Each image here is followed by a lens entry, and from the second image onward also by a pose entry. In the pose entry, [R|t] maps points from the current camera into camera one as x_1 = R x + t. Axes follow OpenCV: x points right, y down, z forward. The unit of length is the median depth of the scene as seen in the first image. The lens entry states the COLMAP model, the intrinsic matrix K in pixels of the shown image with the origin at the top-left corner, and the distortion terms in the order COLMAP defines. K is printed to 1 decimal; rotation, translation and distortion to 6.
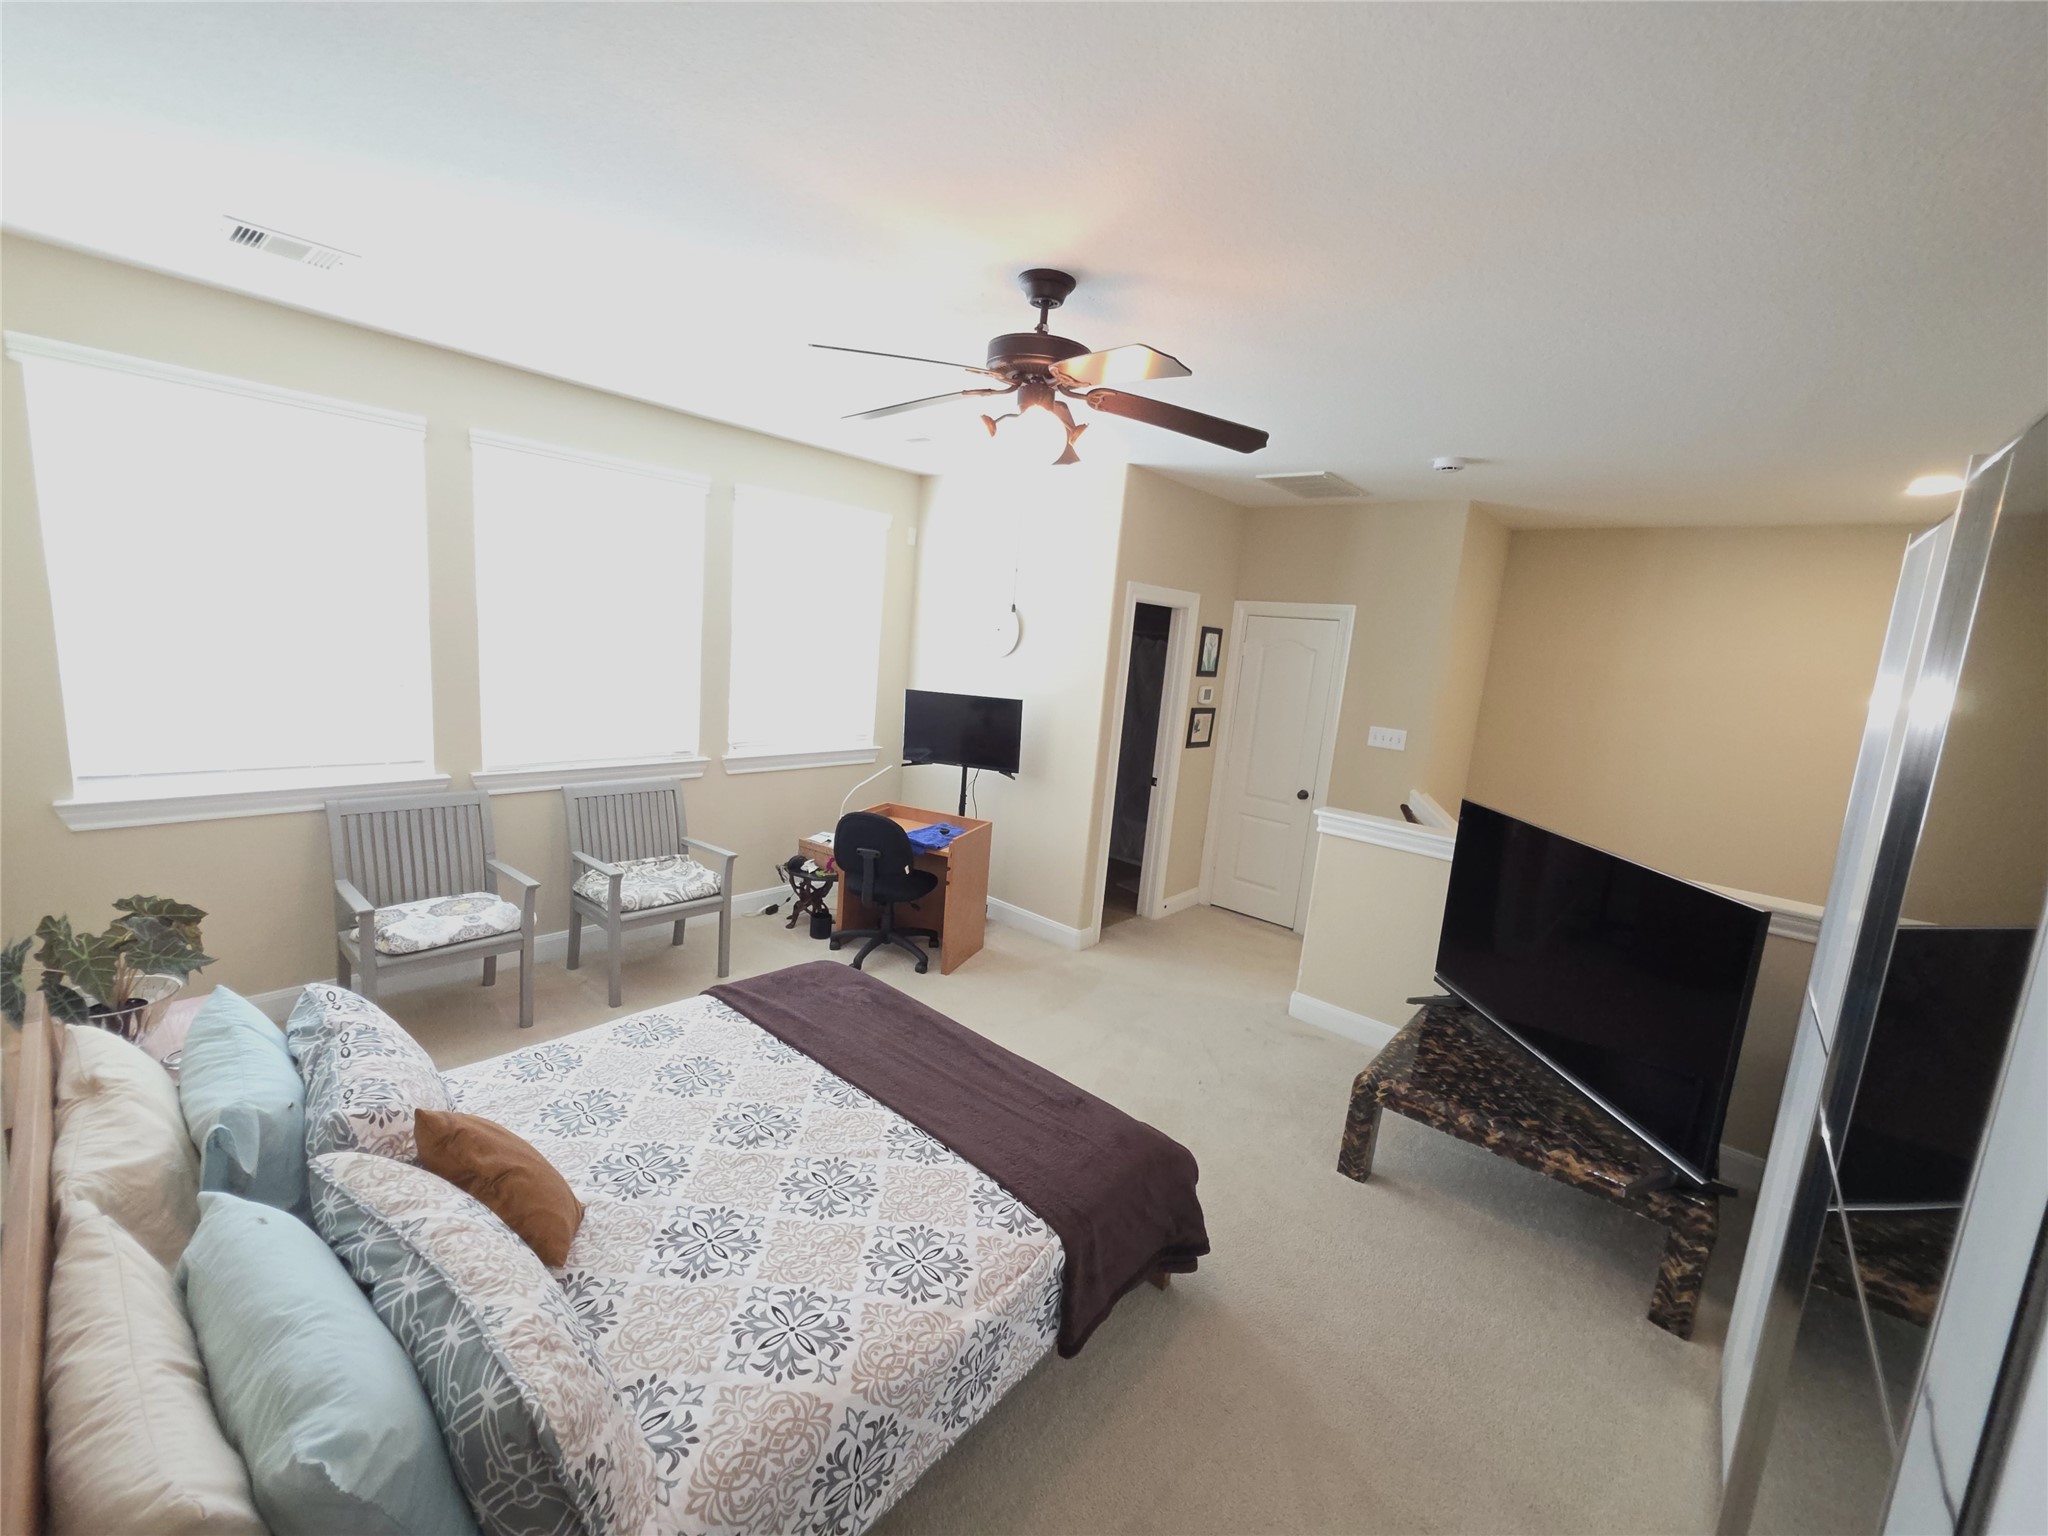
lens RADIAL K [[819.9, 0, 1014.8], [0, 819.9, 771.7], [0, 0, 1]] dist [-0.000430, -0.000116]
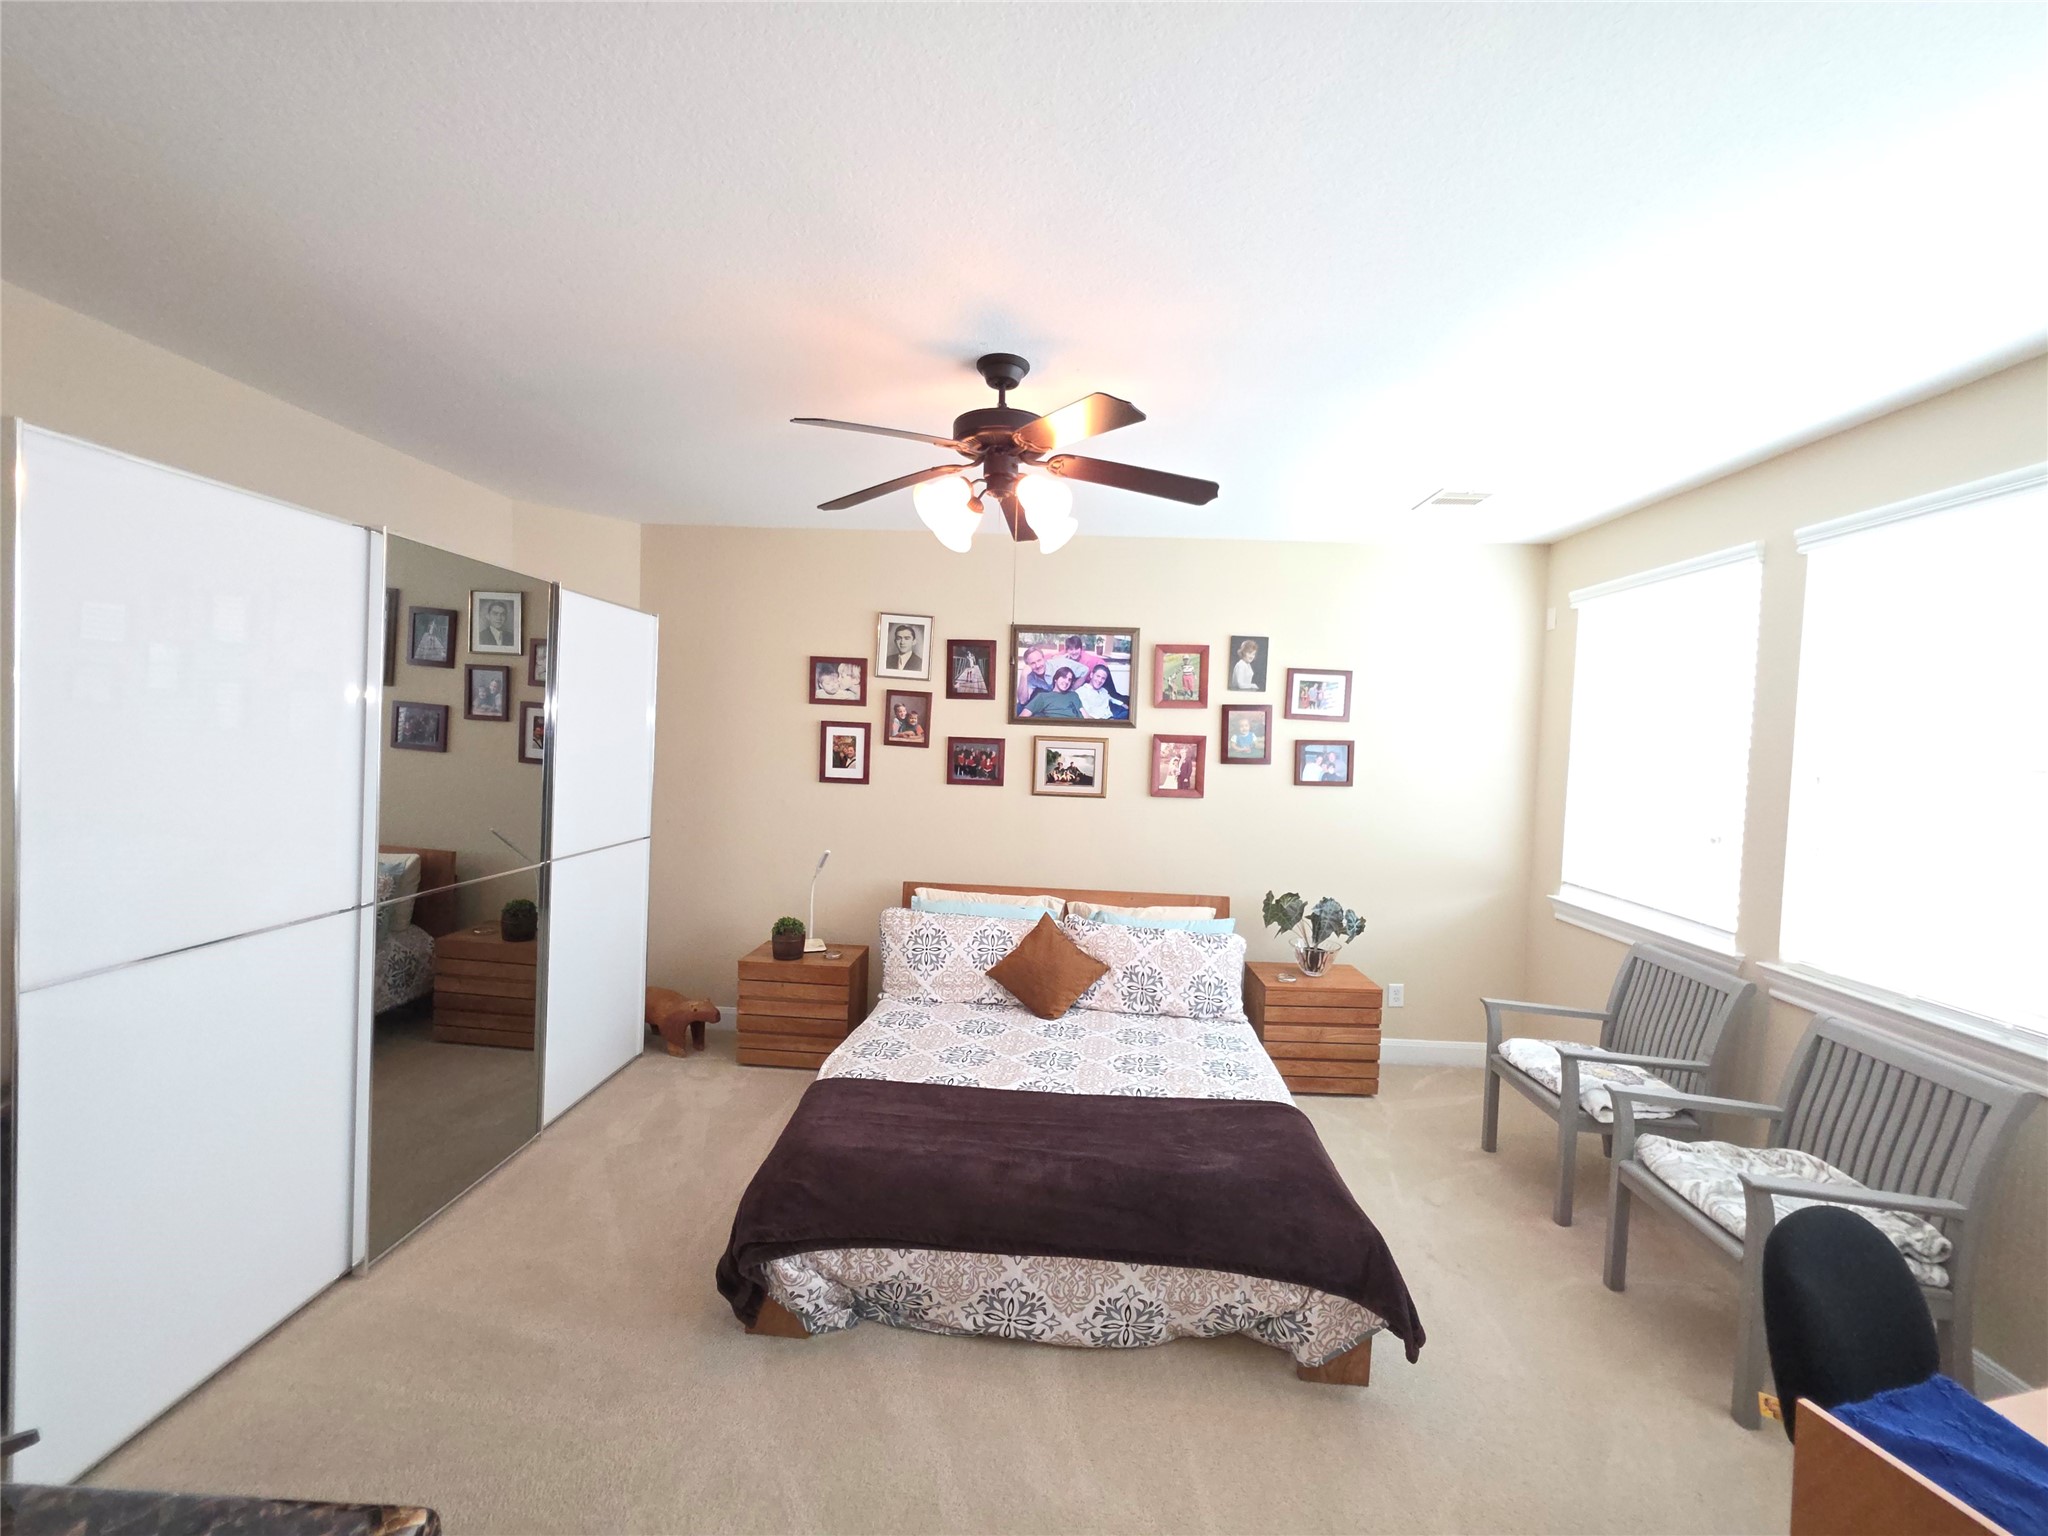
lens RADIAL K [[819.9, 0, 1014.8], [0, 819.9, 771.7], [0, 0, 1]] dist [-0.000430, -0.000116]
pose [[-0.768463, -0.082196, -0.634593, 0.522237], [-0.211572, 0.968577, 0.130748, -0.168198], [0.603906, 0.234737, -0.761706, 1.505399]]
